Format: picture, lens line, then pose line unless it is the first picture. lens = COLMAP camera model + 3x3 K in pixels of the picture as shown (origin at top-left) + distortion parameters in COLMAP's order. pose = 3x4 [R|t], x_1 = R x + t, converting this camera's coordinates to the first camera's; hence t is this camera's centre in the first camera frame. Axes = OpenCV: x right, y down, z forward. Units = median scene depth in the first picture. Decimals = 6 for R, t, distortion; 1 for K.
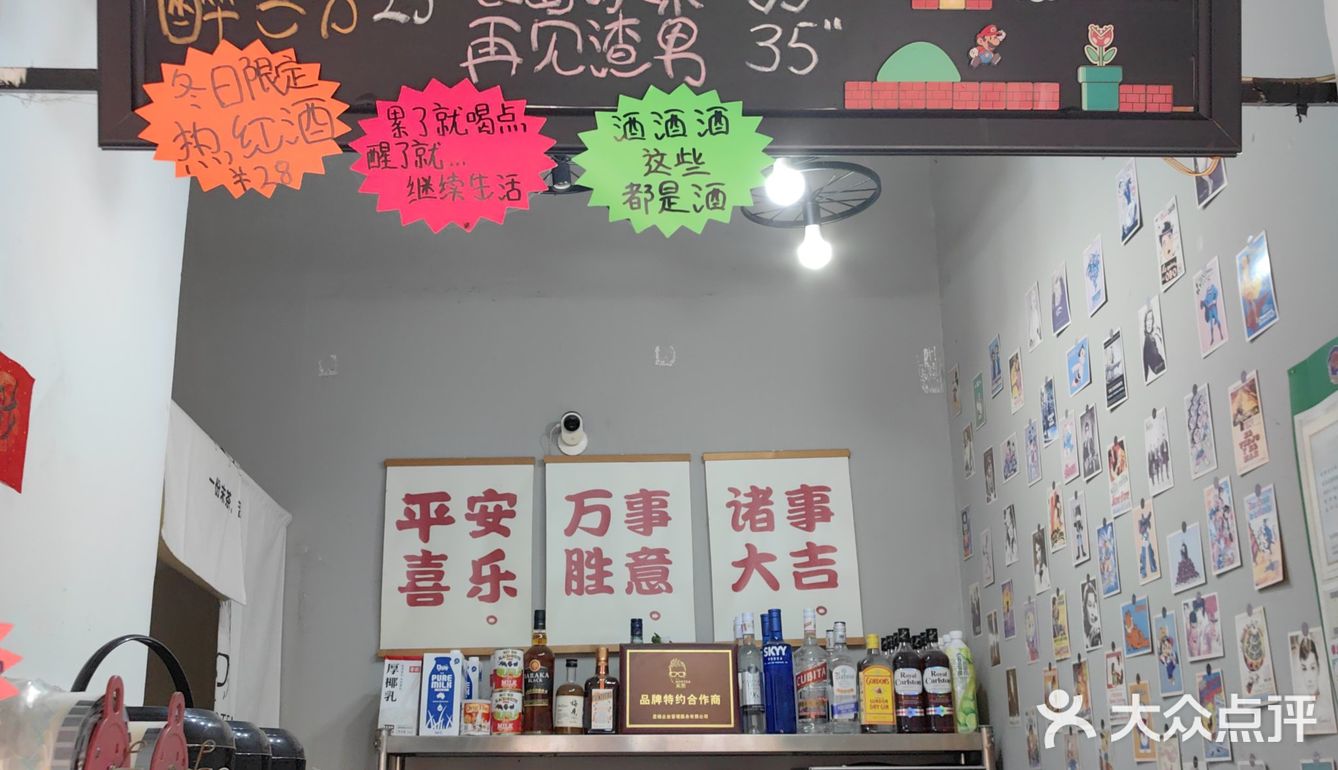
lens RADIAL K [[1394.8, 0, 669.0], [0, 1394.8, 385.0], [0, 0, 1]] dist [0.136836, -0.461461]
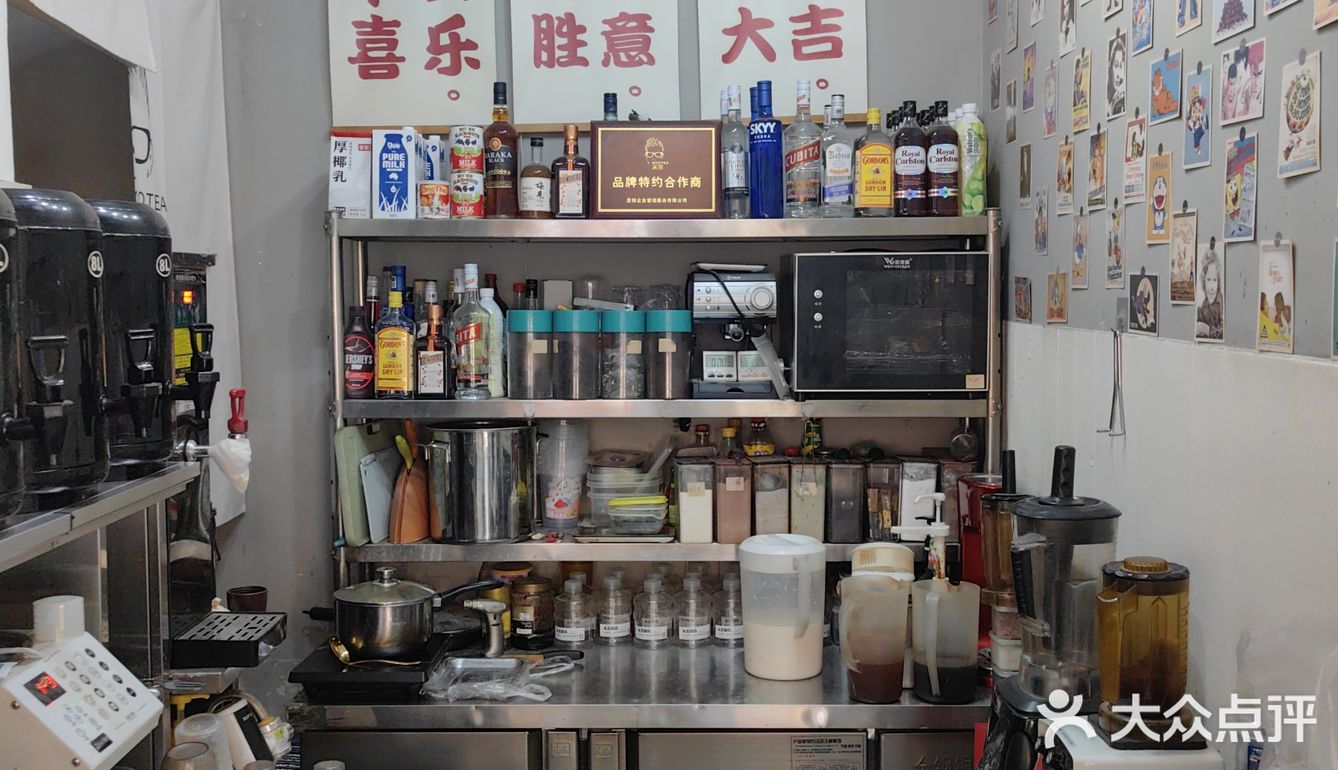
lens RADIAL K [[1394.8, 0, 669.0], [0, 1394.8, 385.0], [0, 0, 1]] dist [0.136836, -0.461461]
pose [[0.999359, 0.004859, -0.035458, 0.048722], [0.007823, 0.937129, 0.348895, 0.031068], [0.034924, -0.348949, 0.936491, 0.103900]]
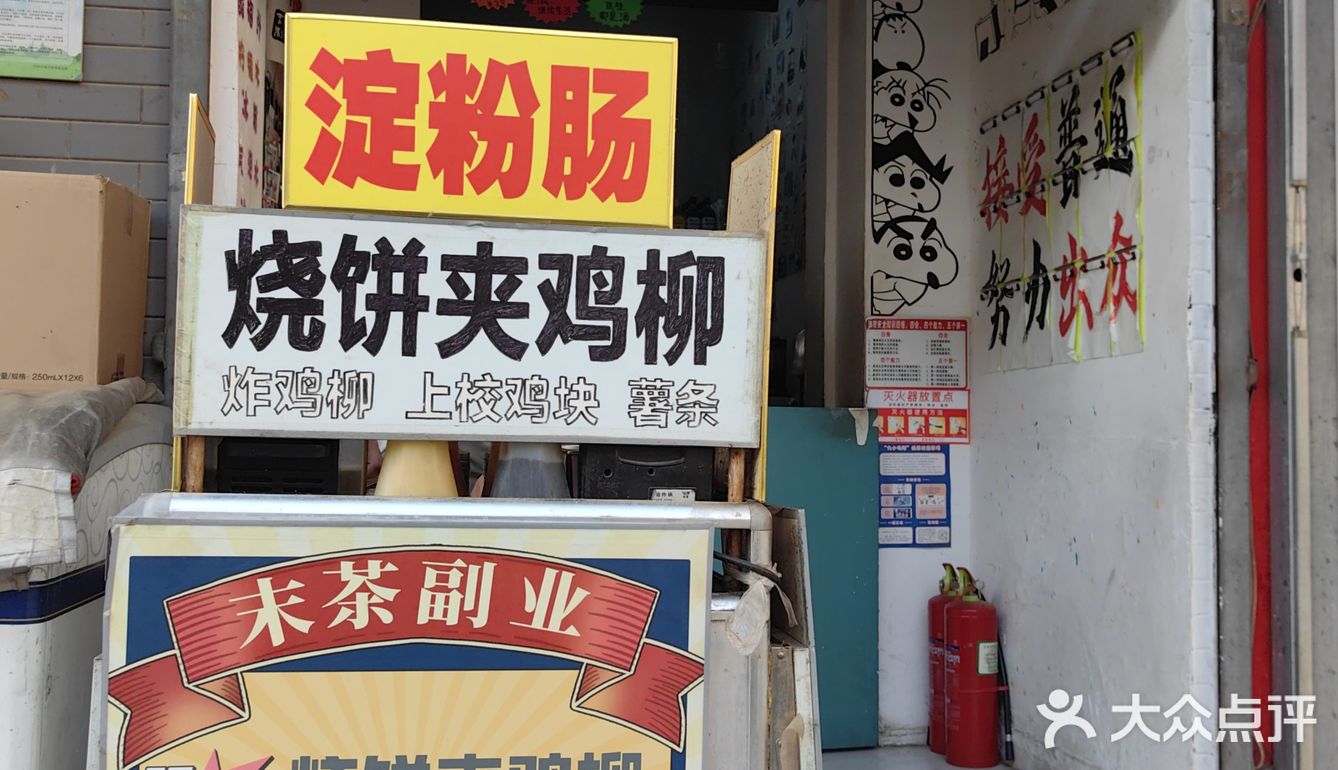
lens RADIAL K [[1394.8, 0, 669.0], [0, 1394.8, 385.0], [0, 0, 1]] dist [0.136836, -0.461461]
pose [[0.992353, 0.028012, 0.120216, -0.087157], [-0.056298, 0.969427, 0.238834, -0.030183], [-0.109850, -0.243775, 0.963591, -0.886977]]
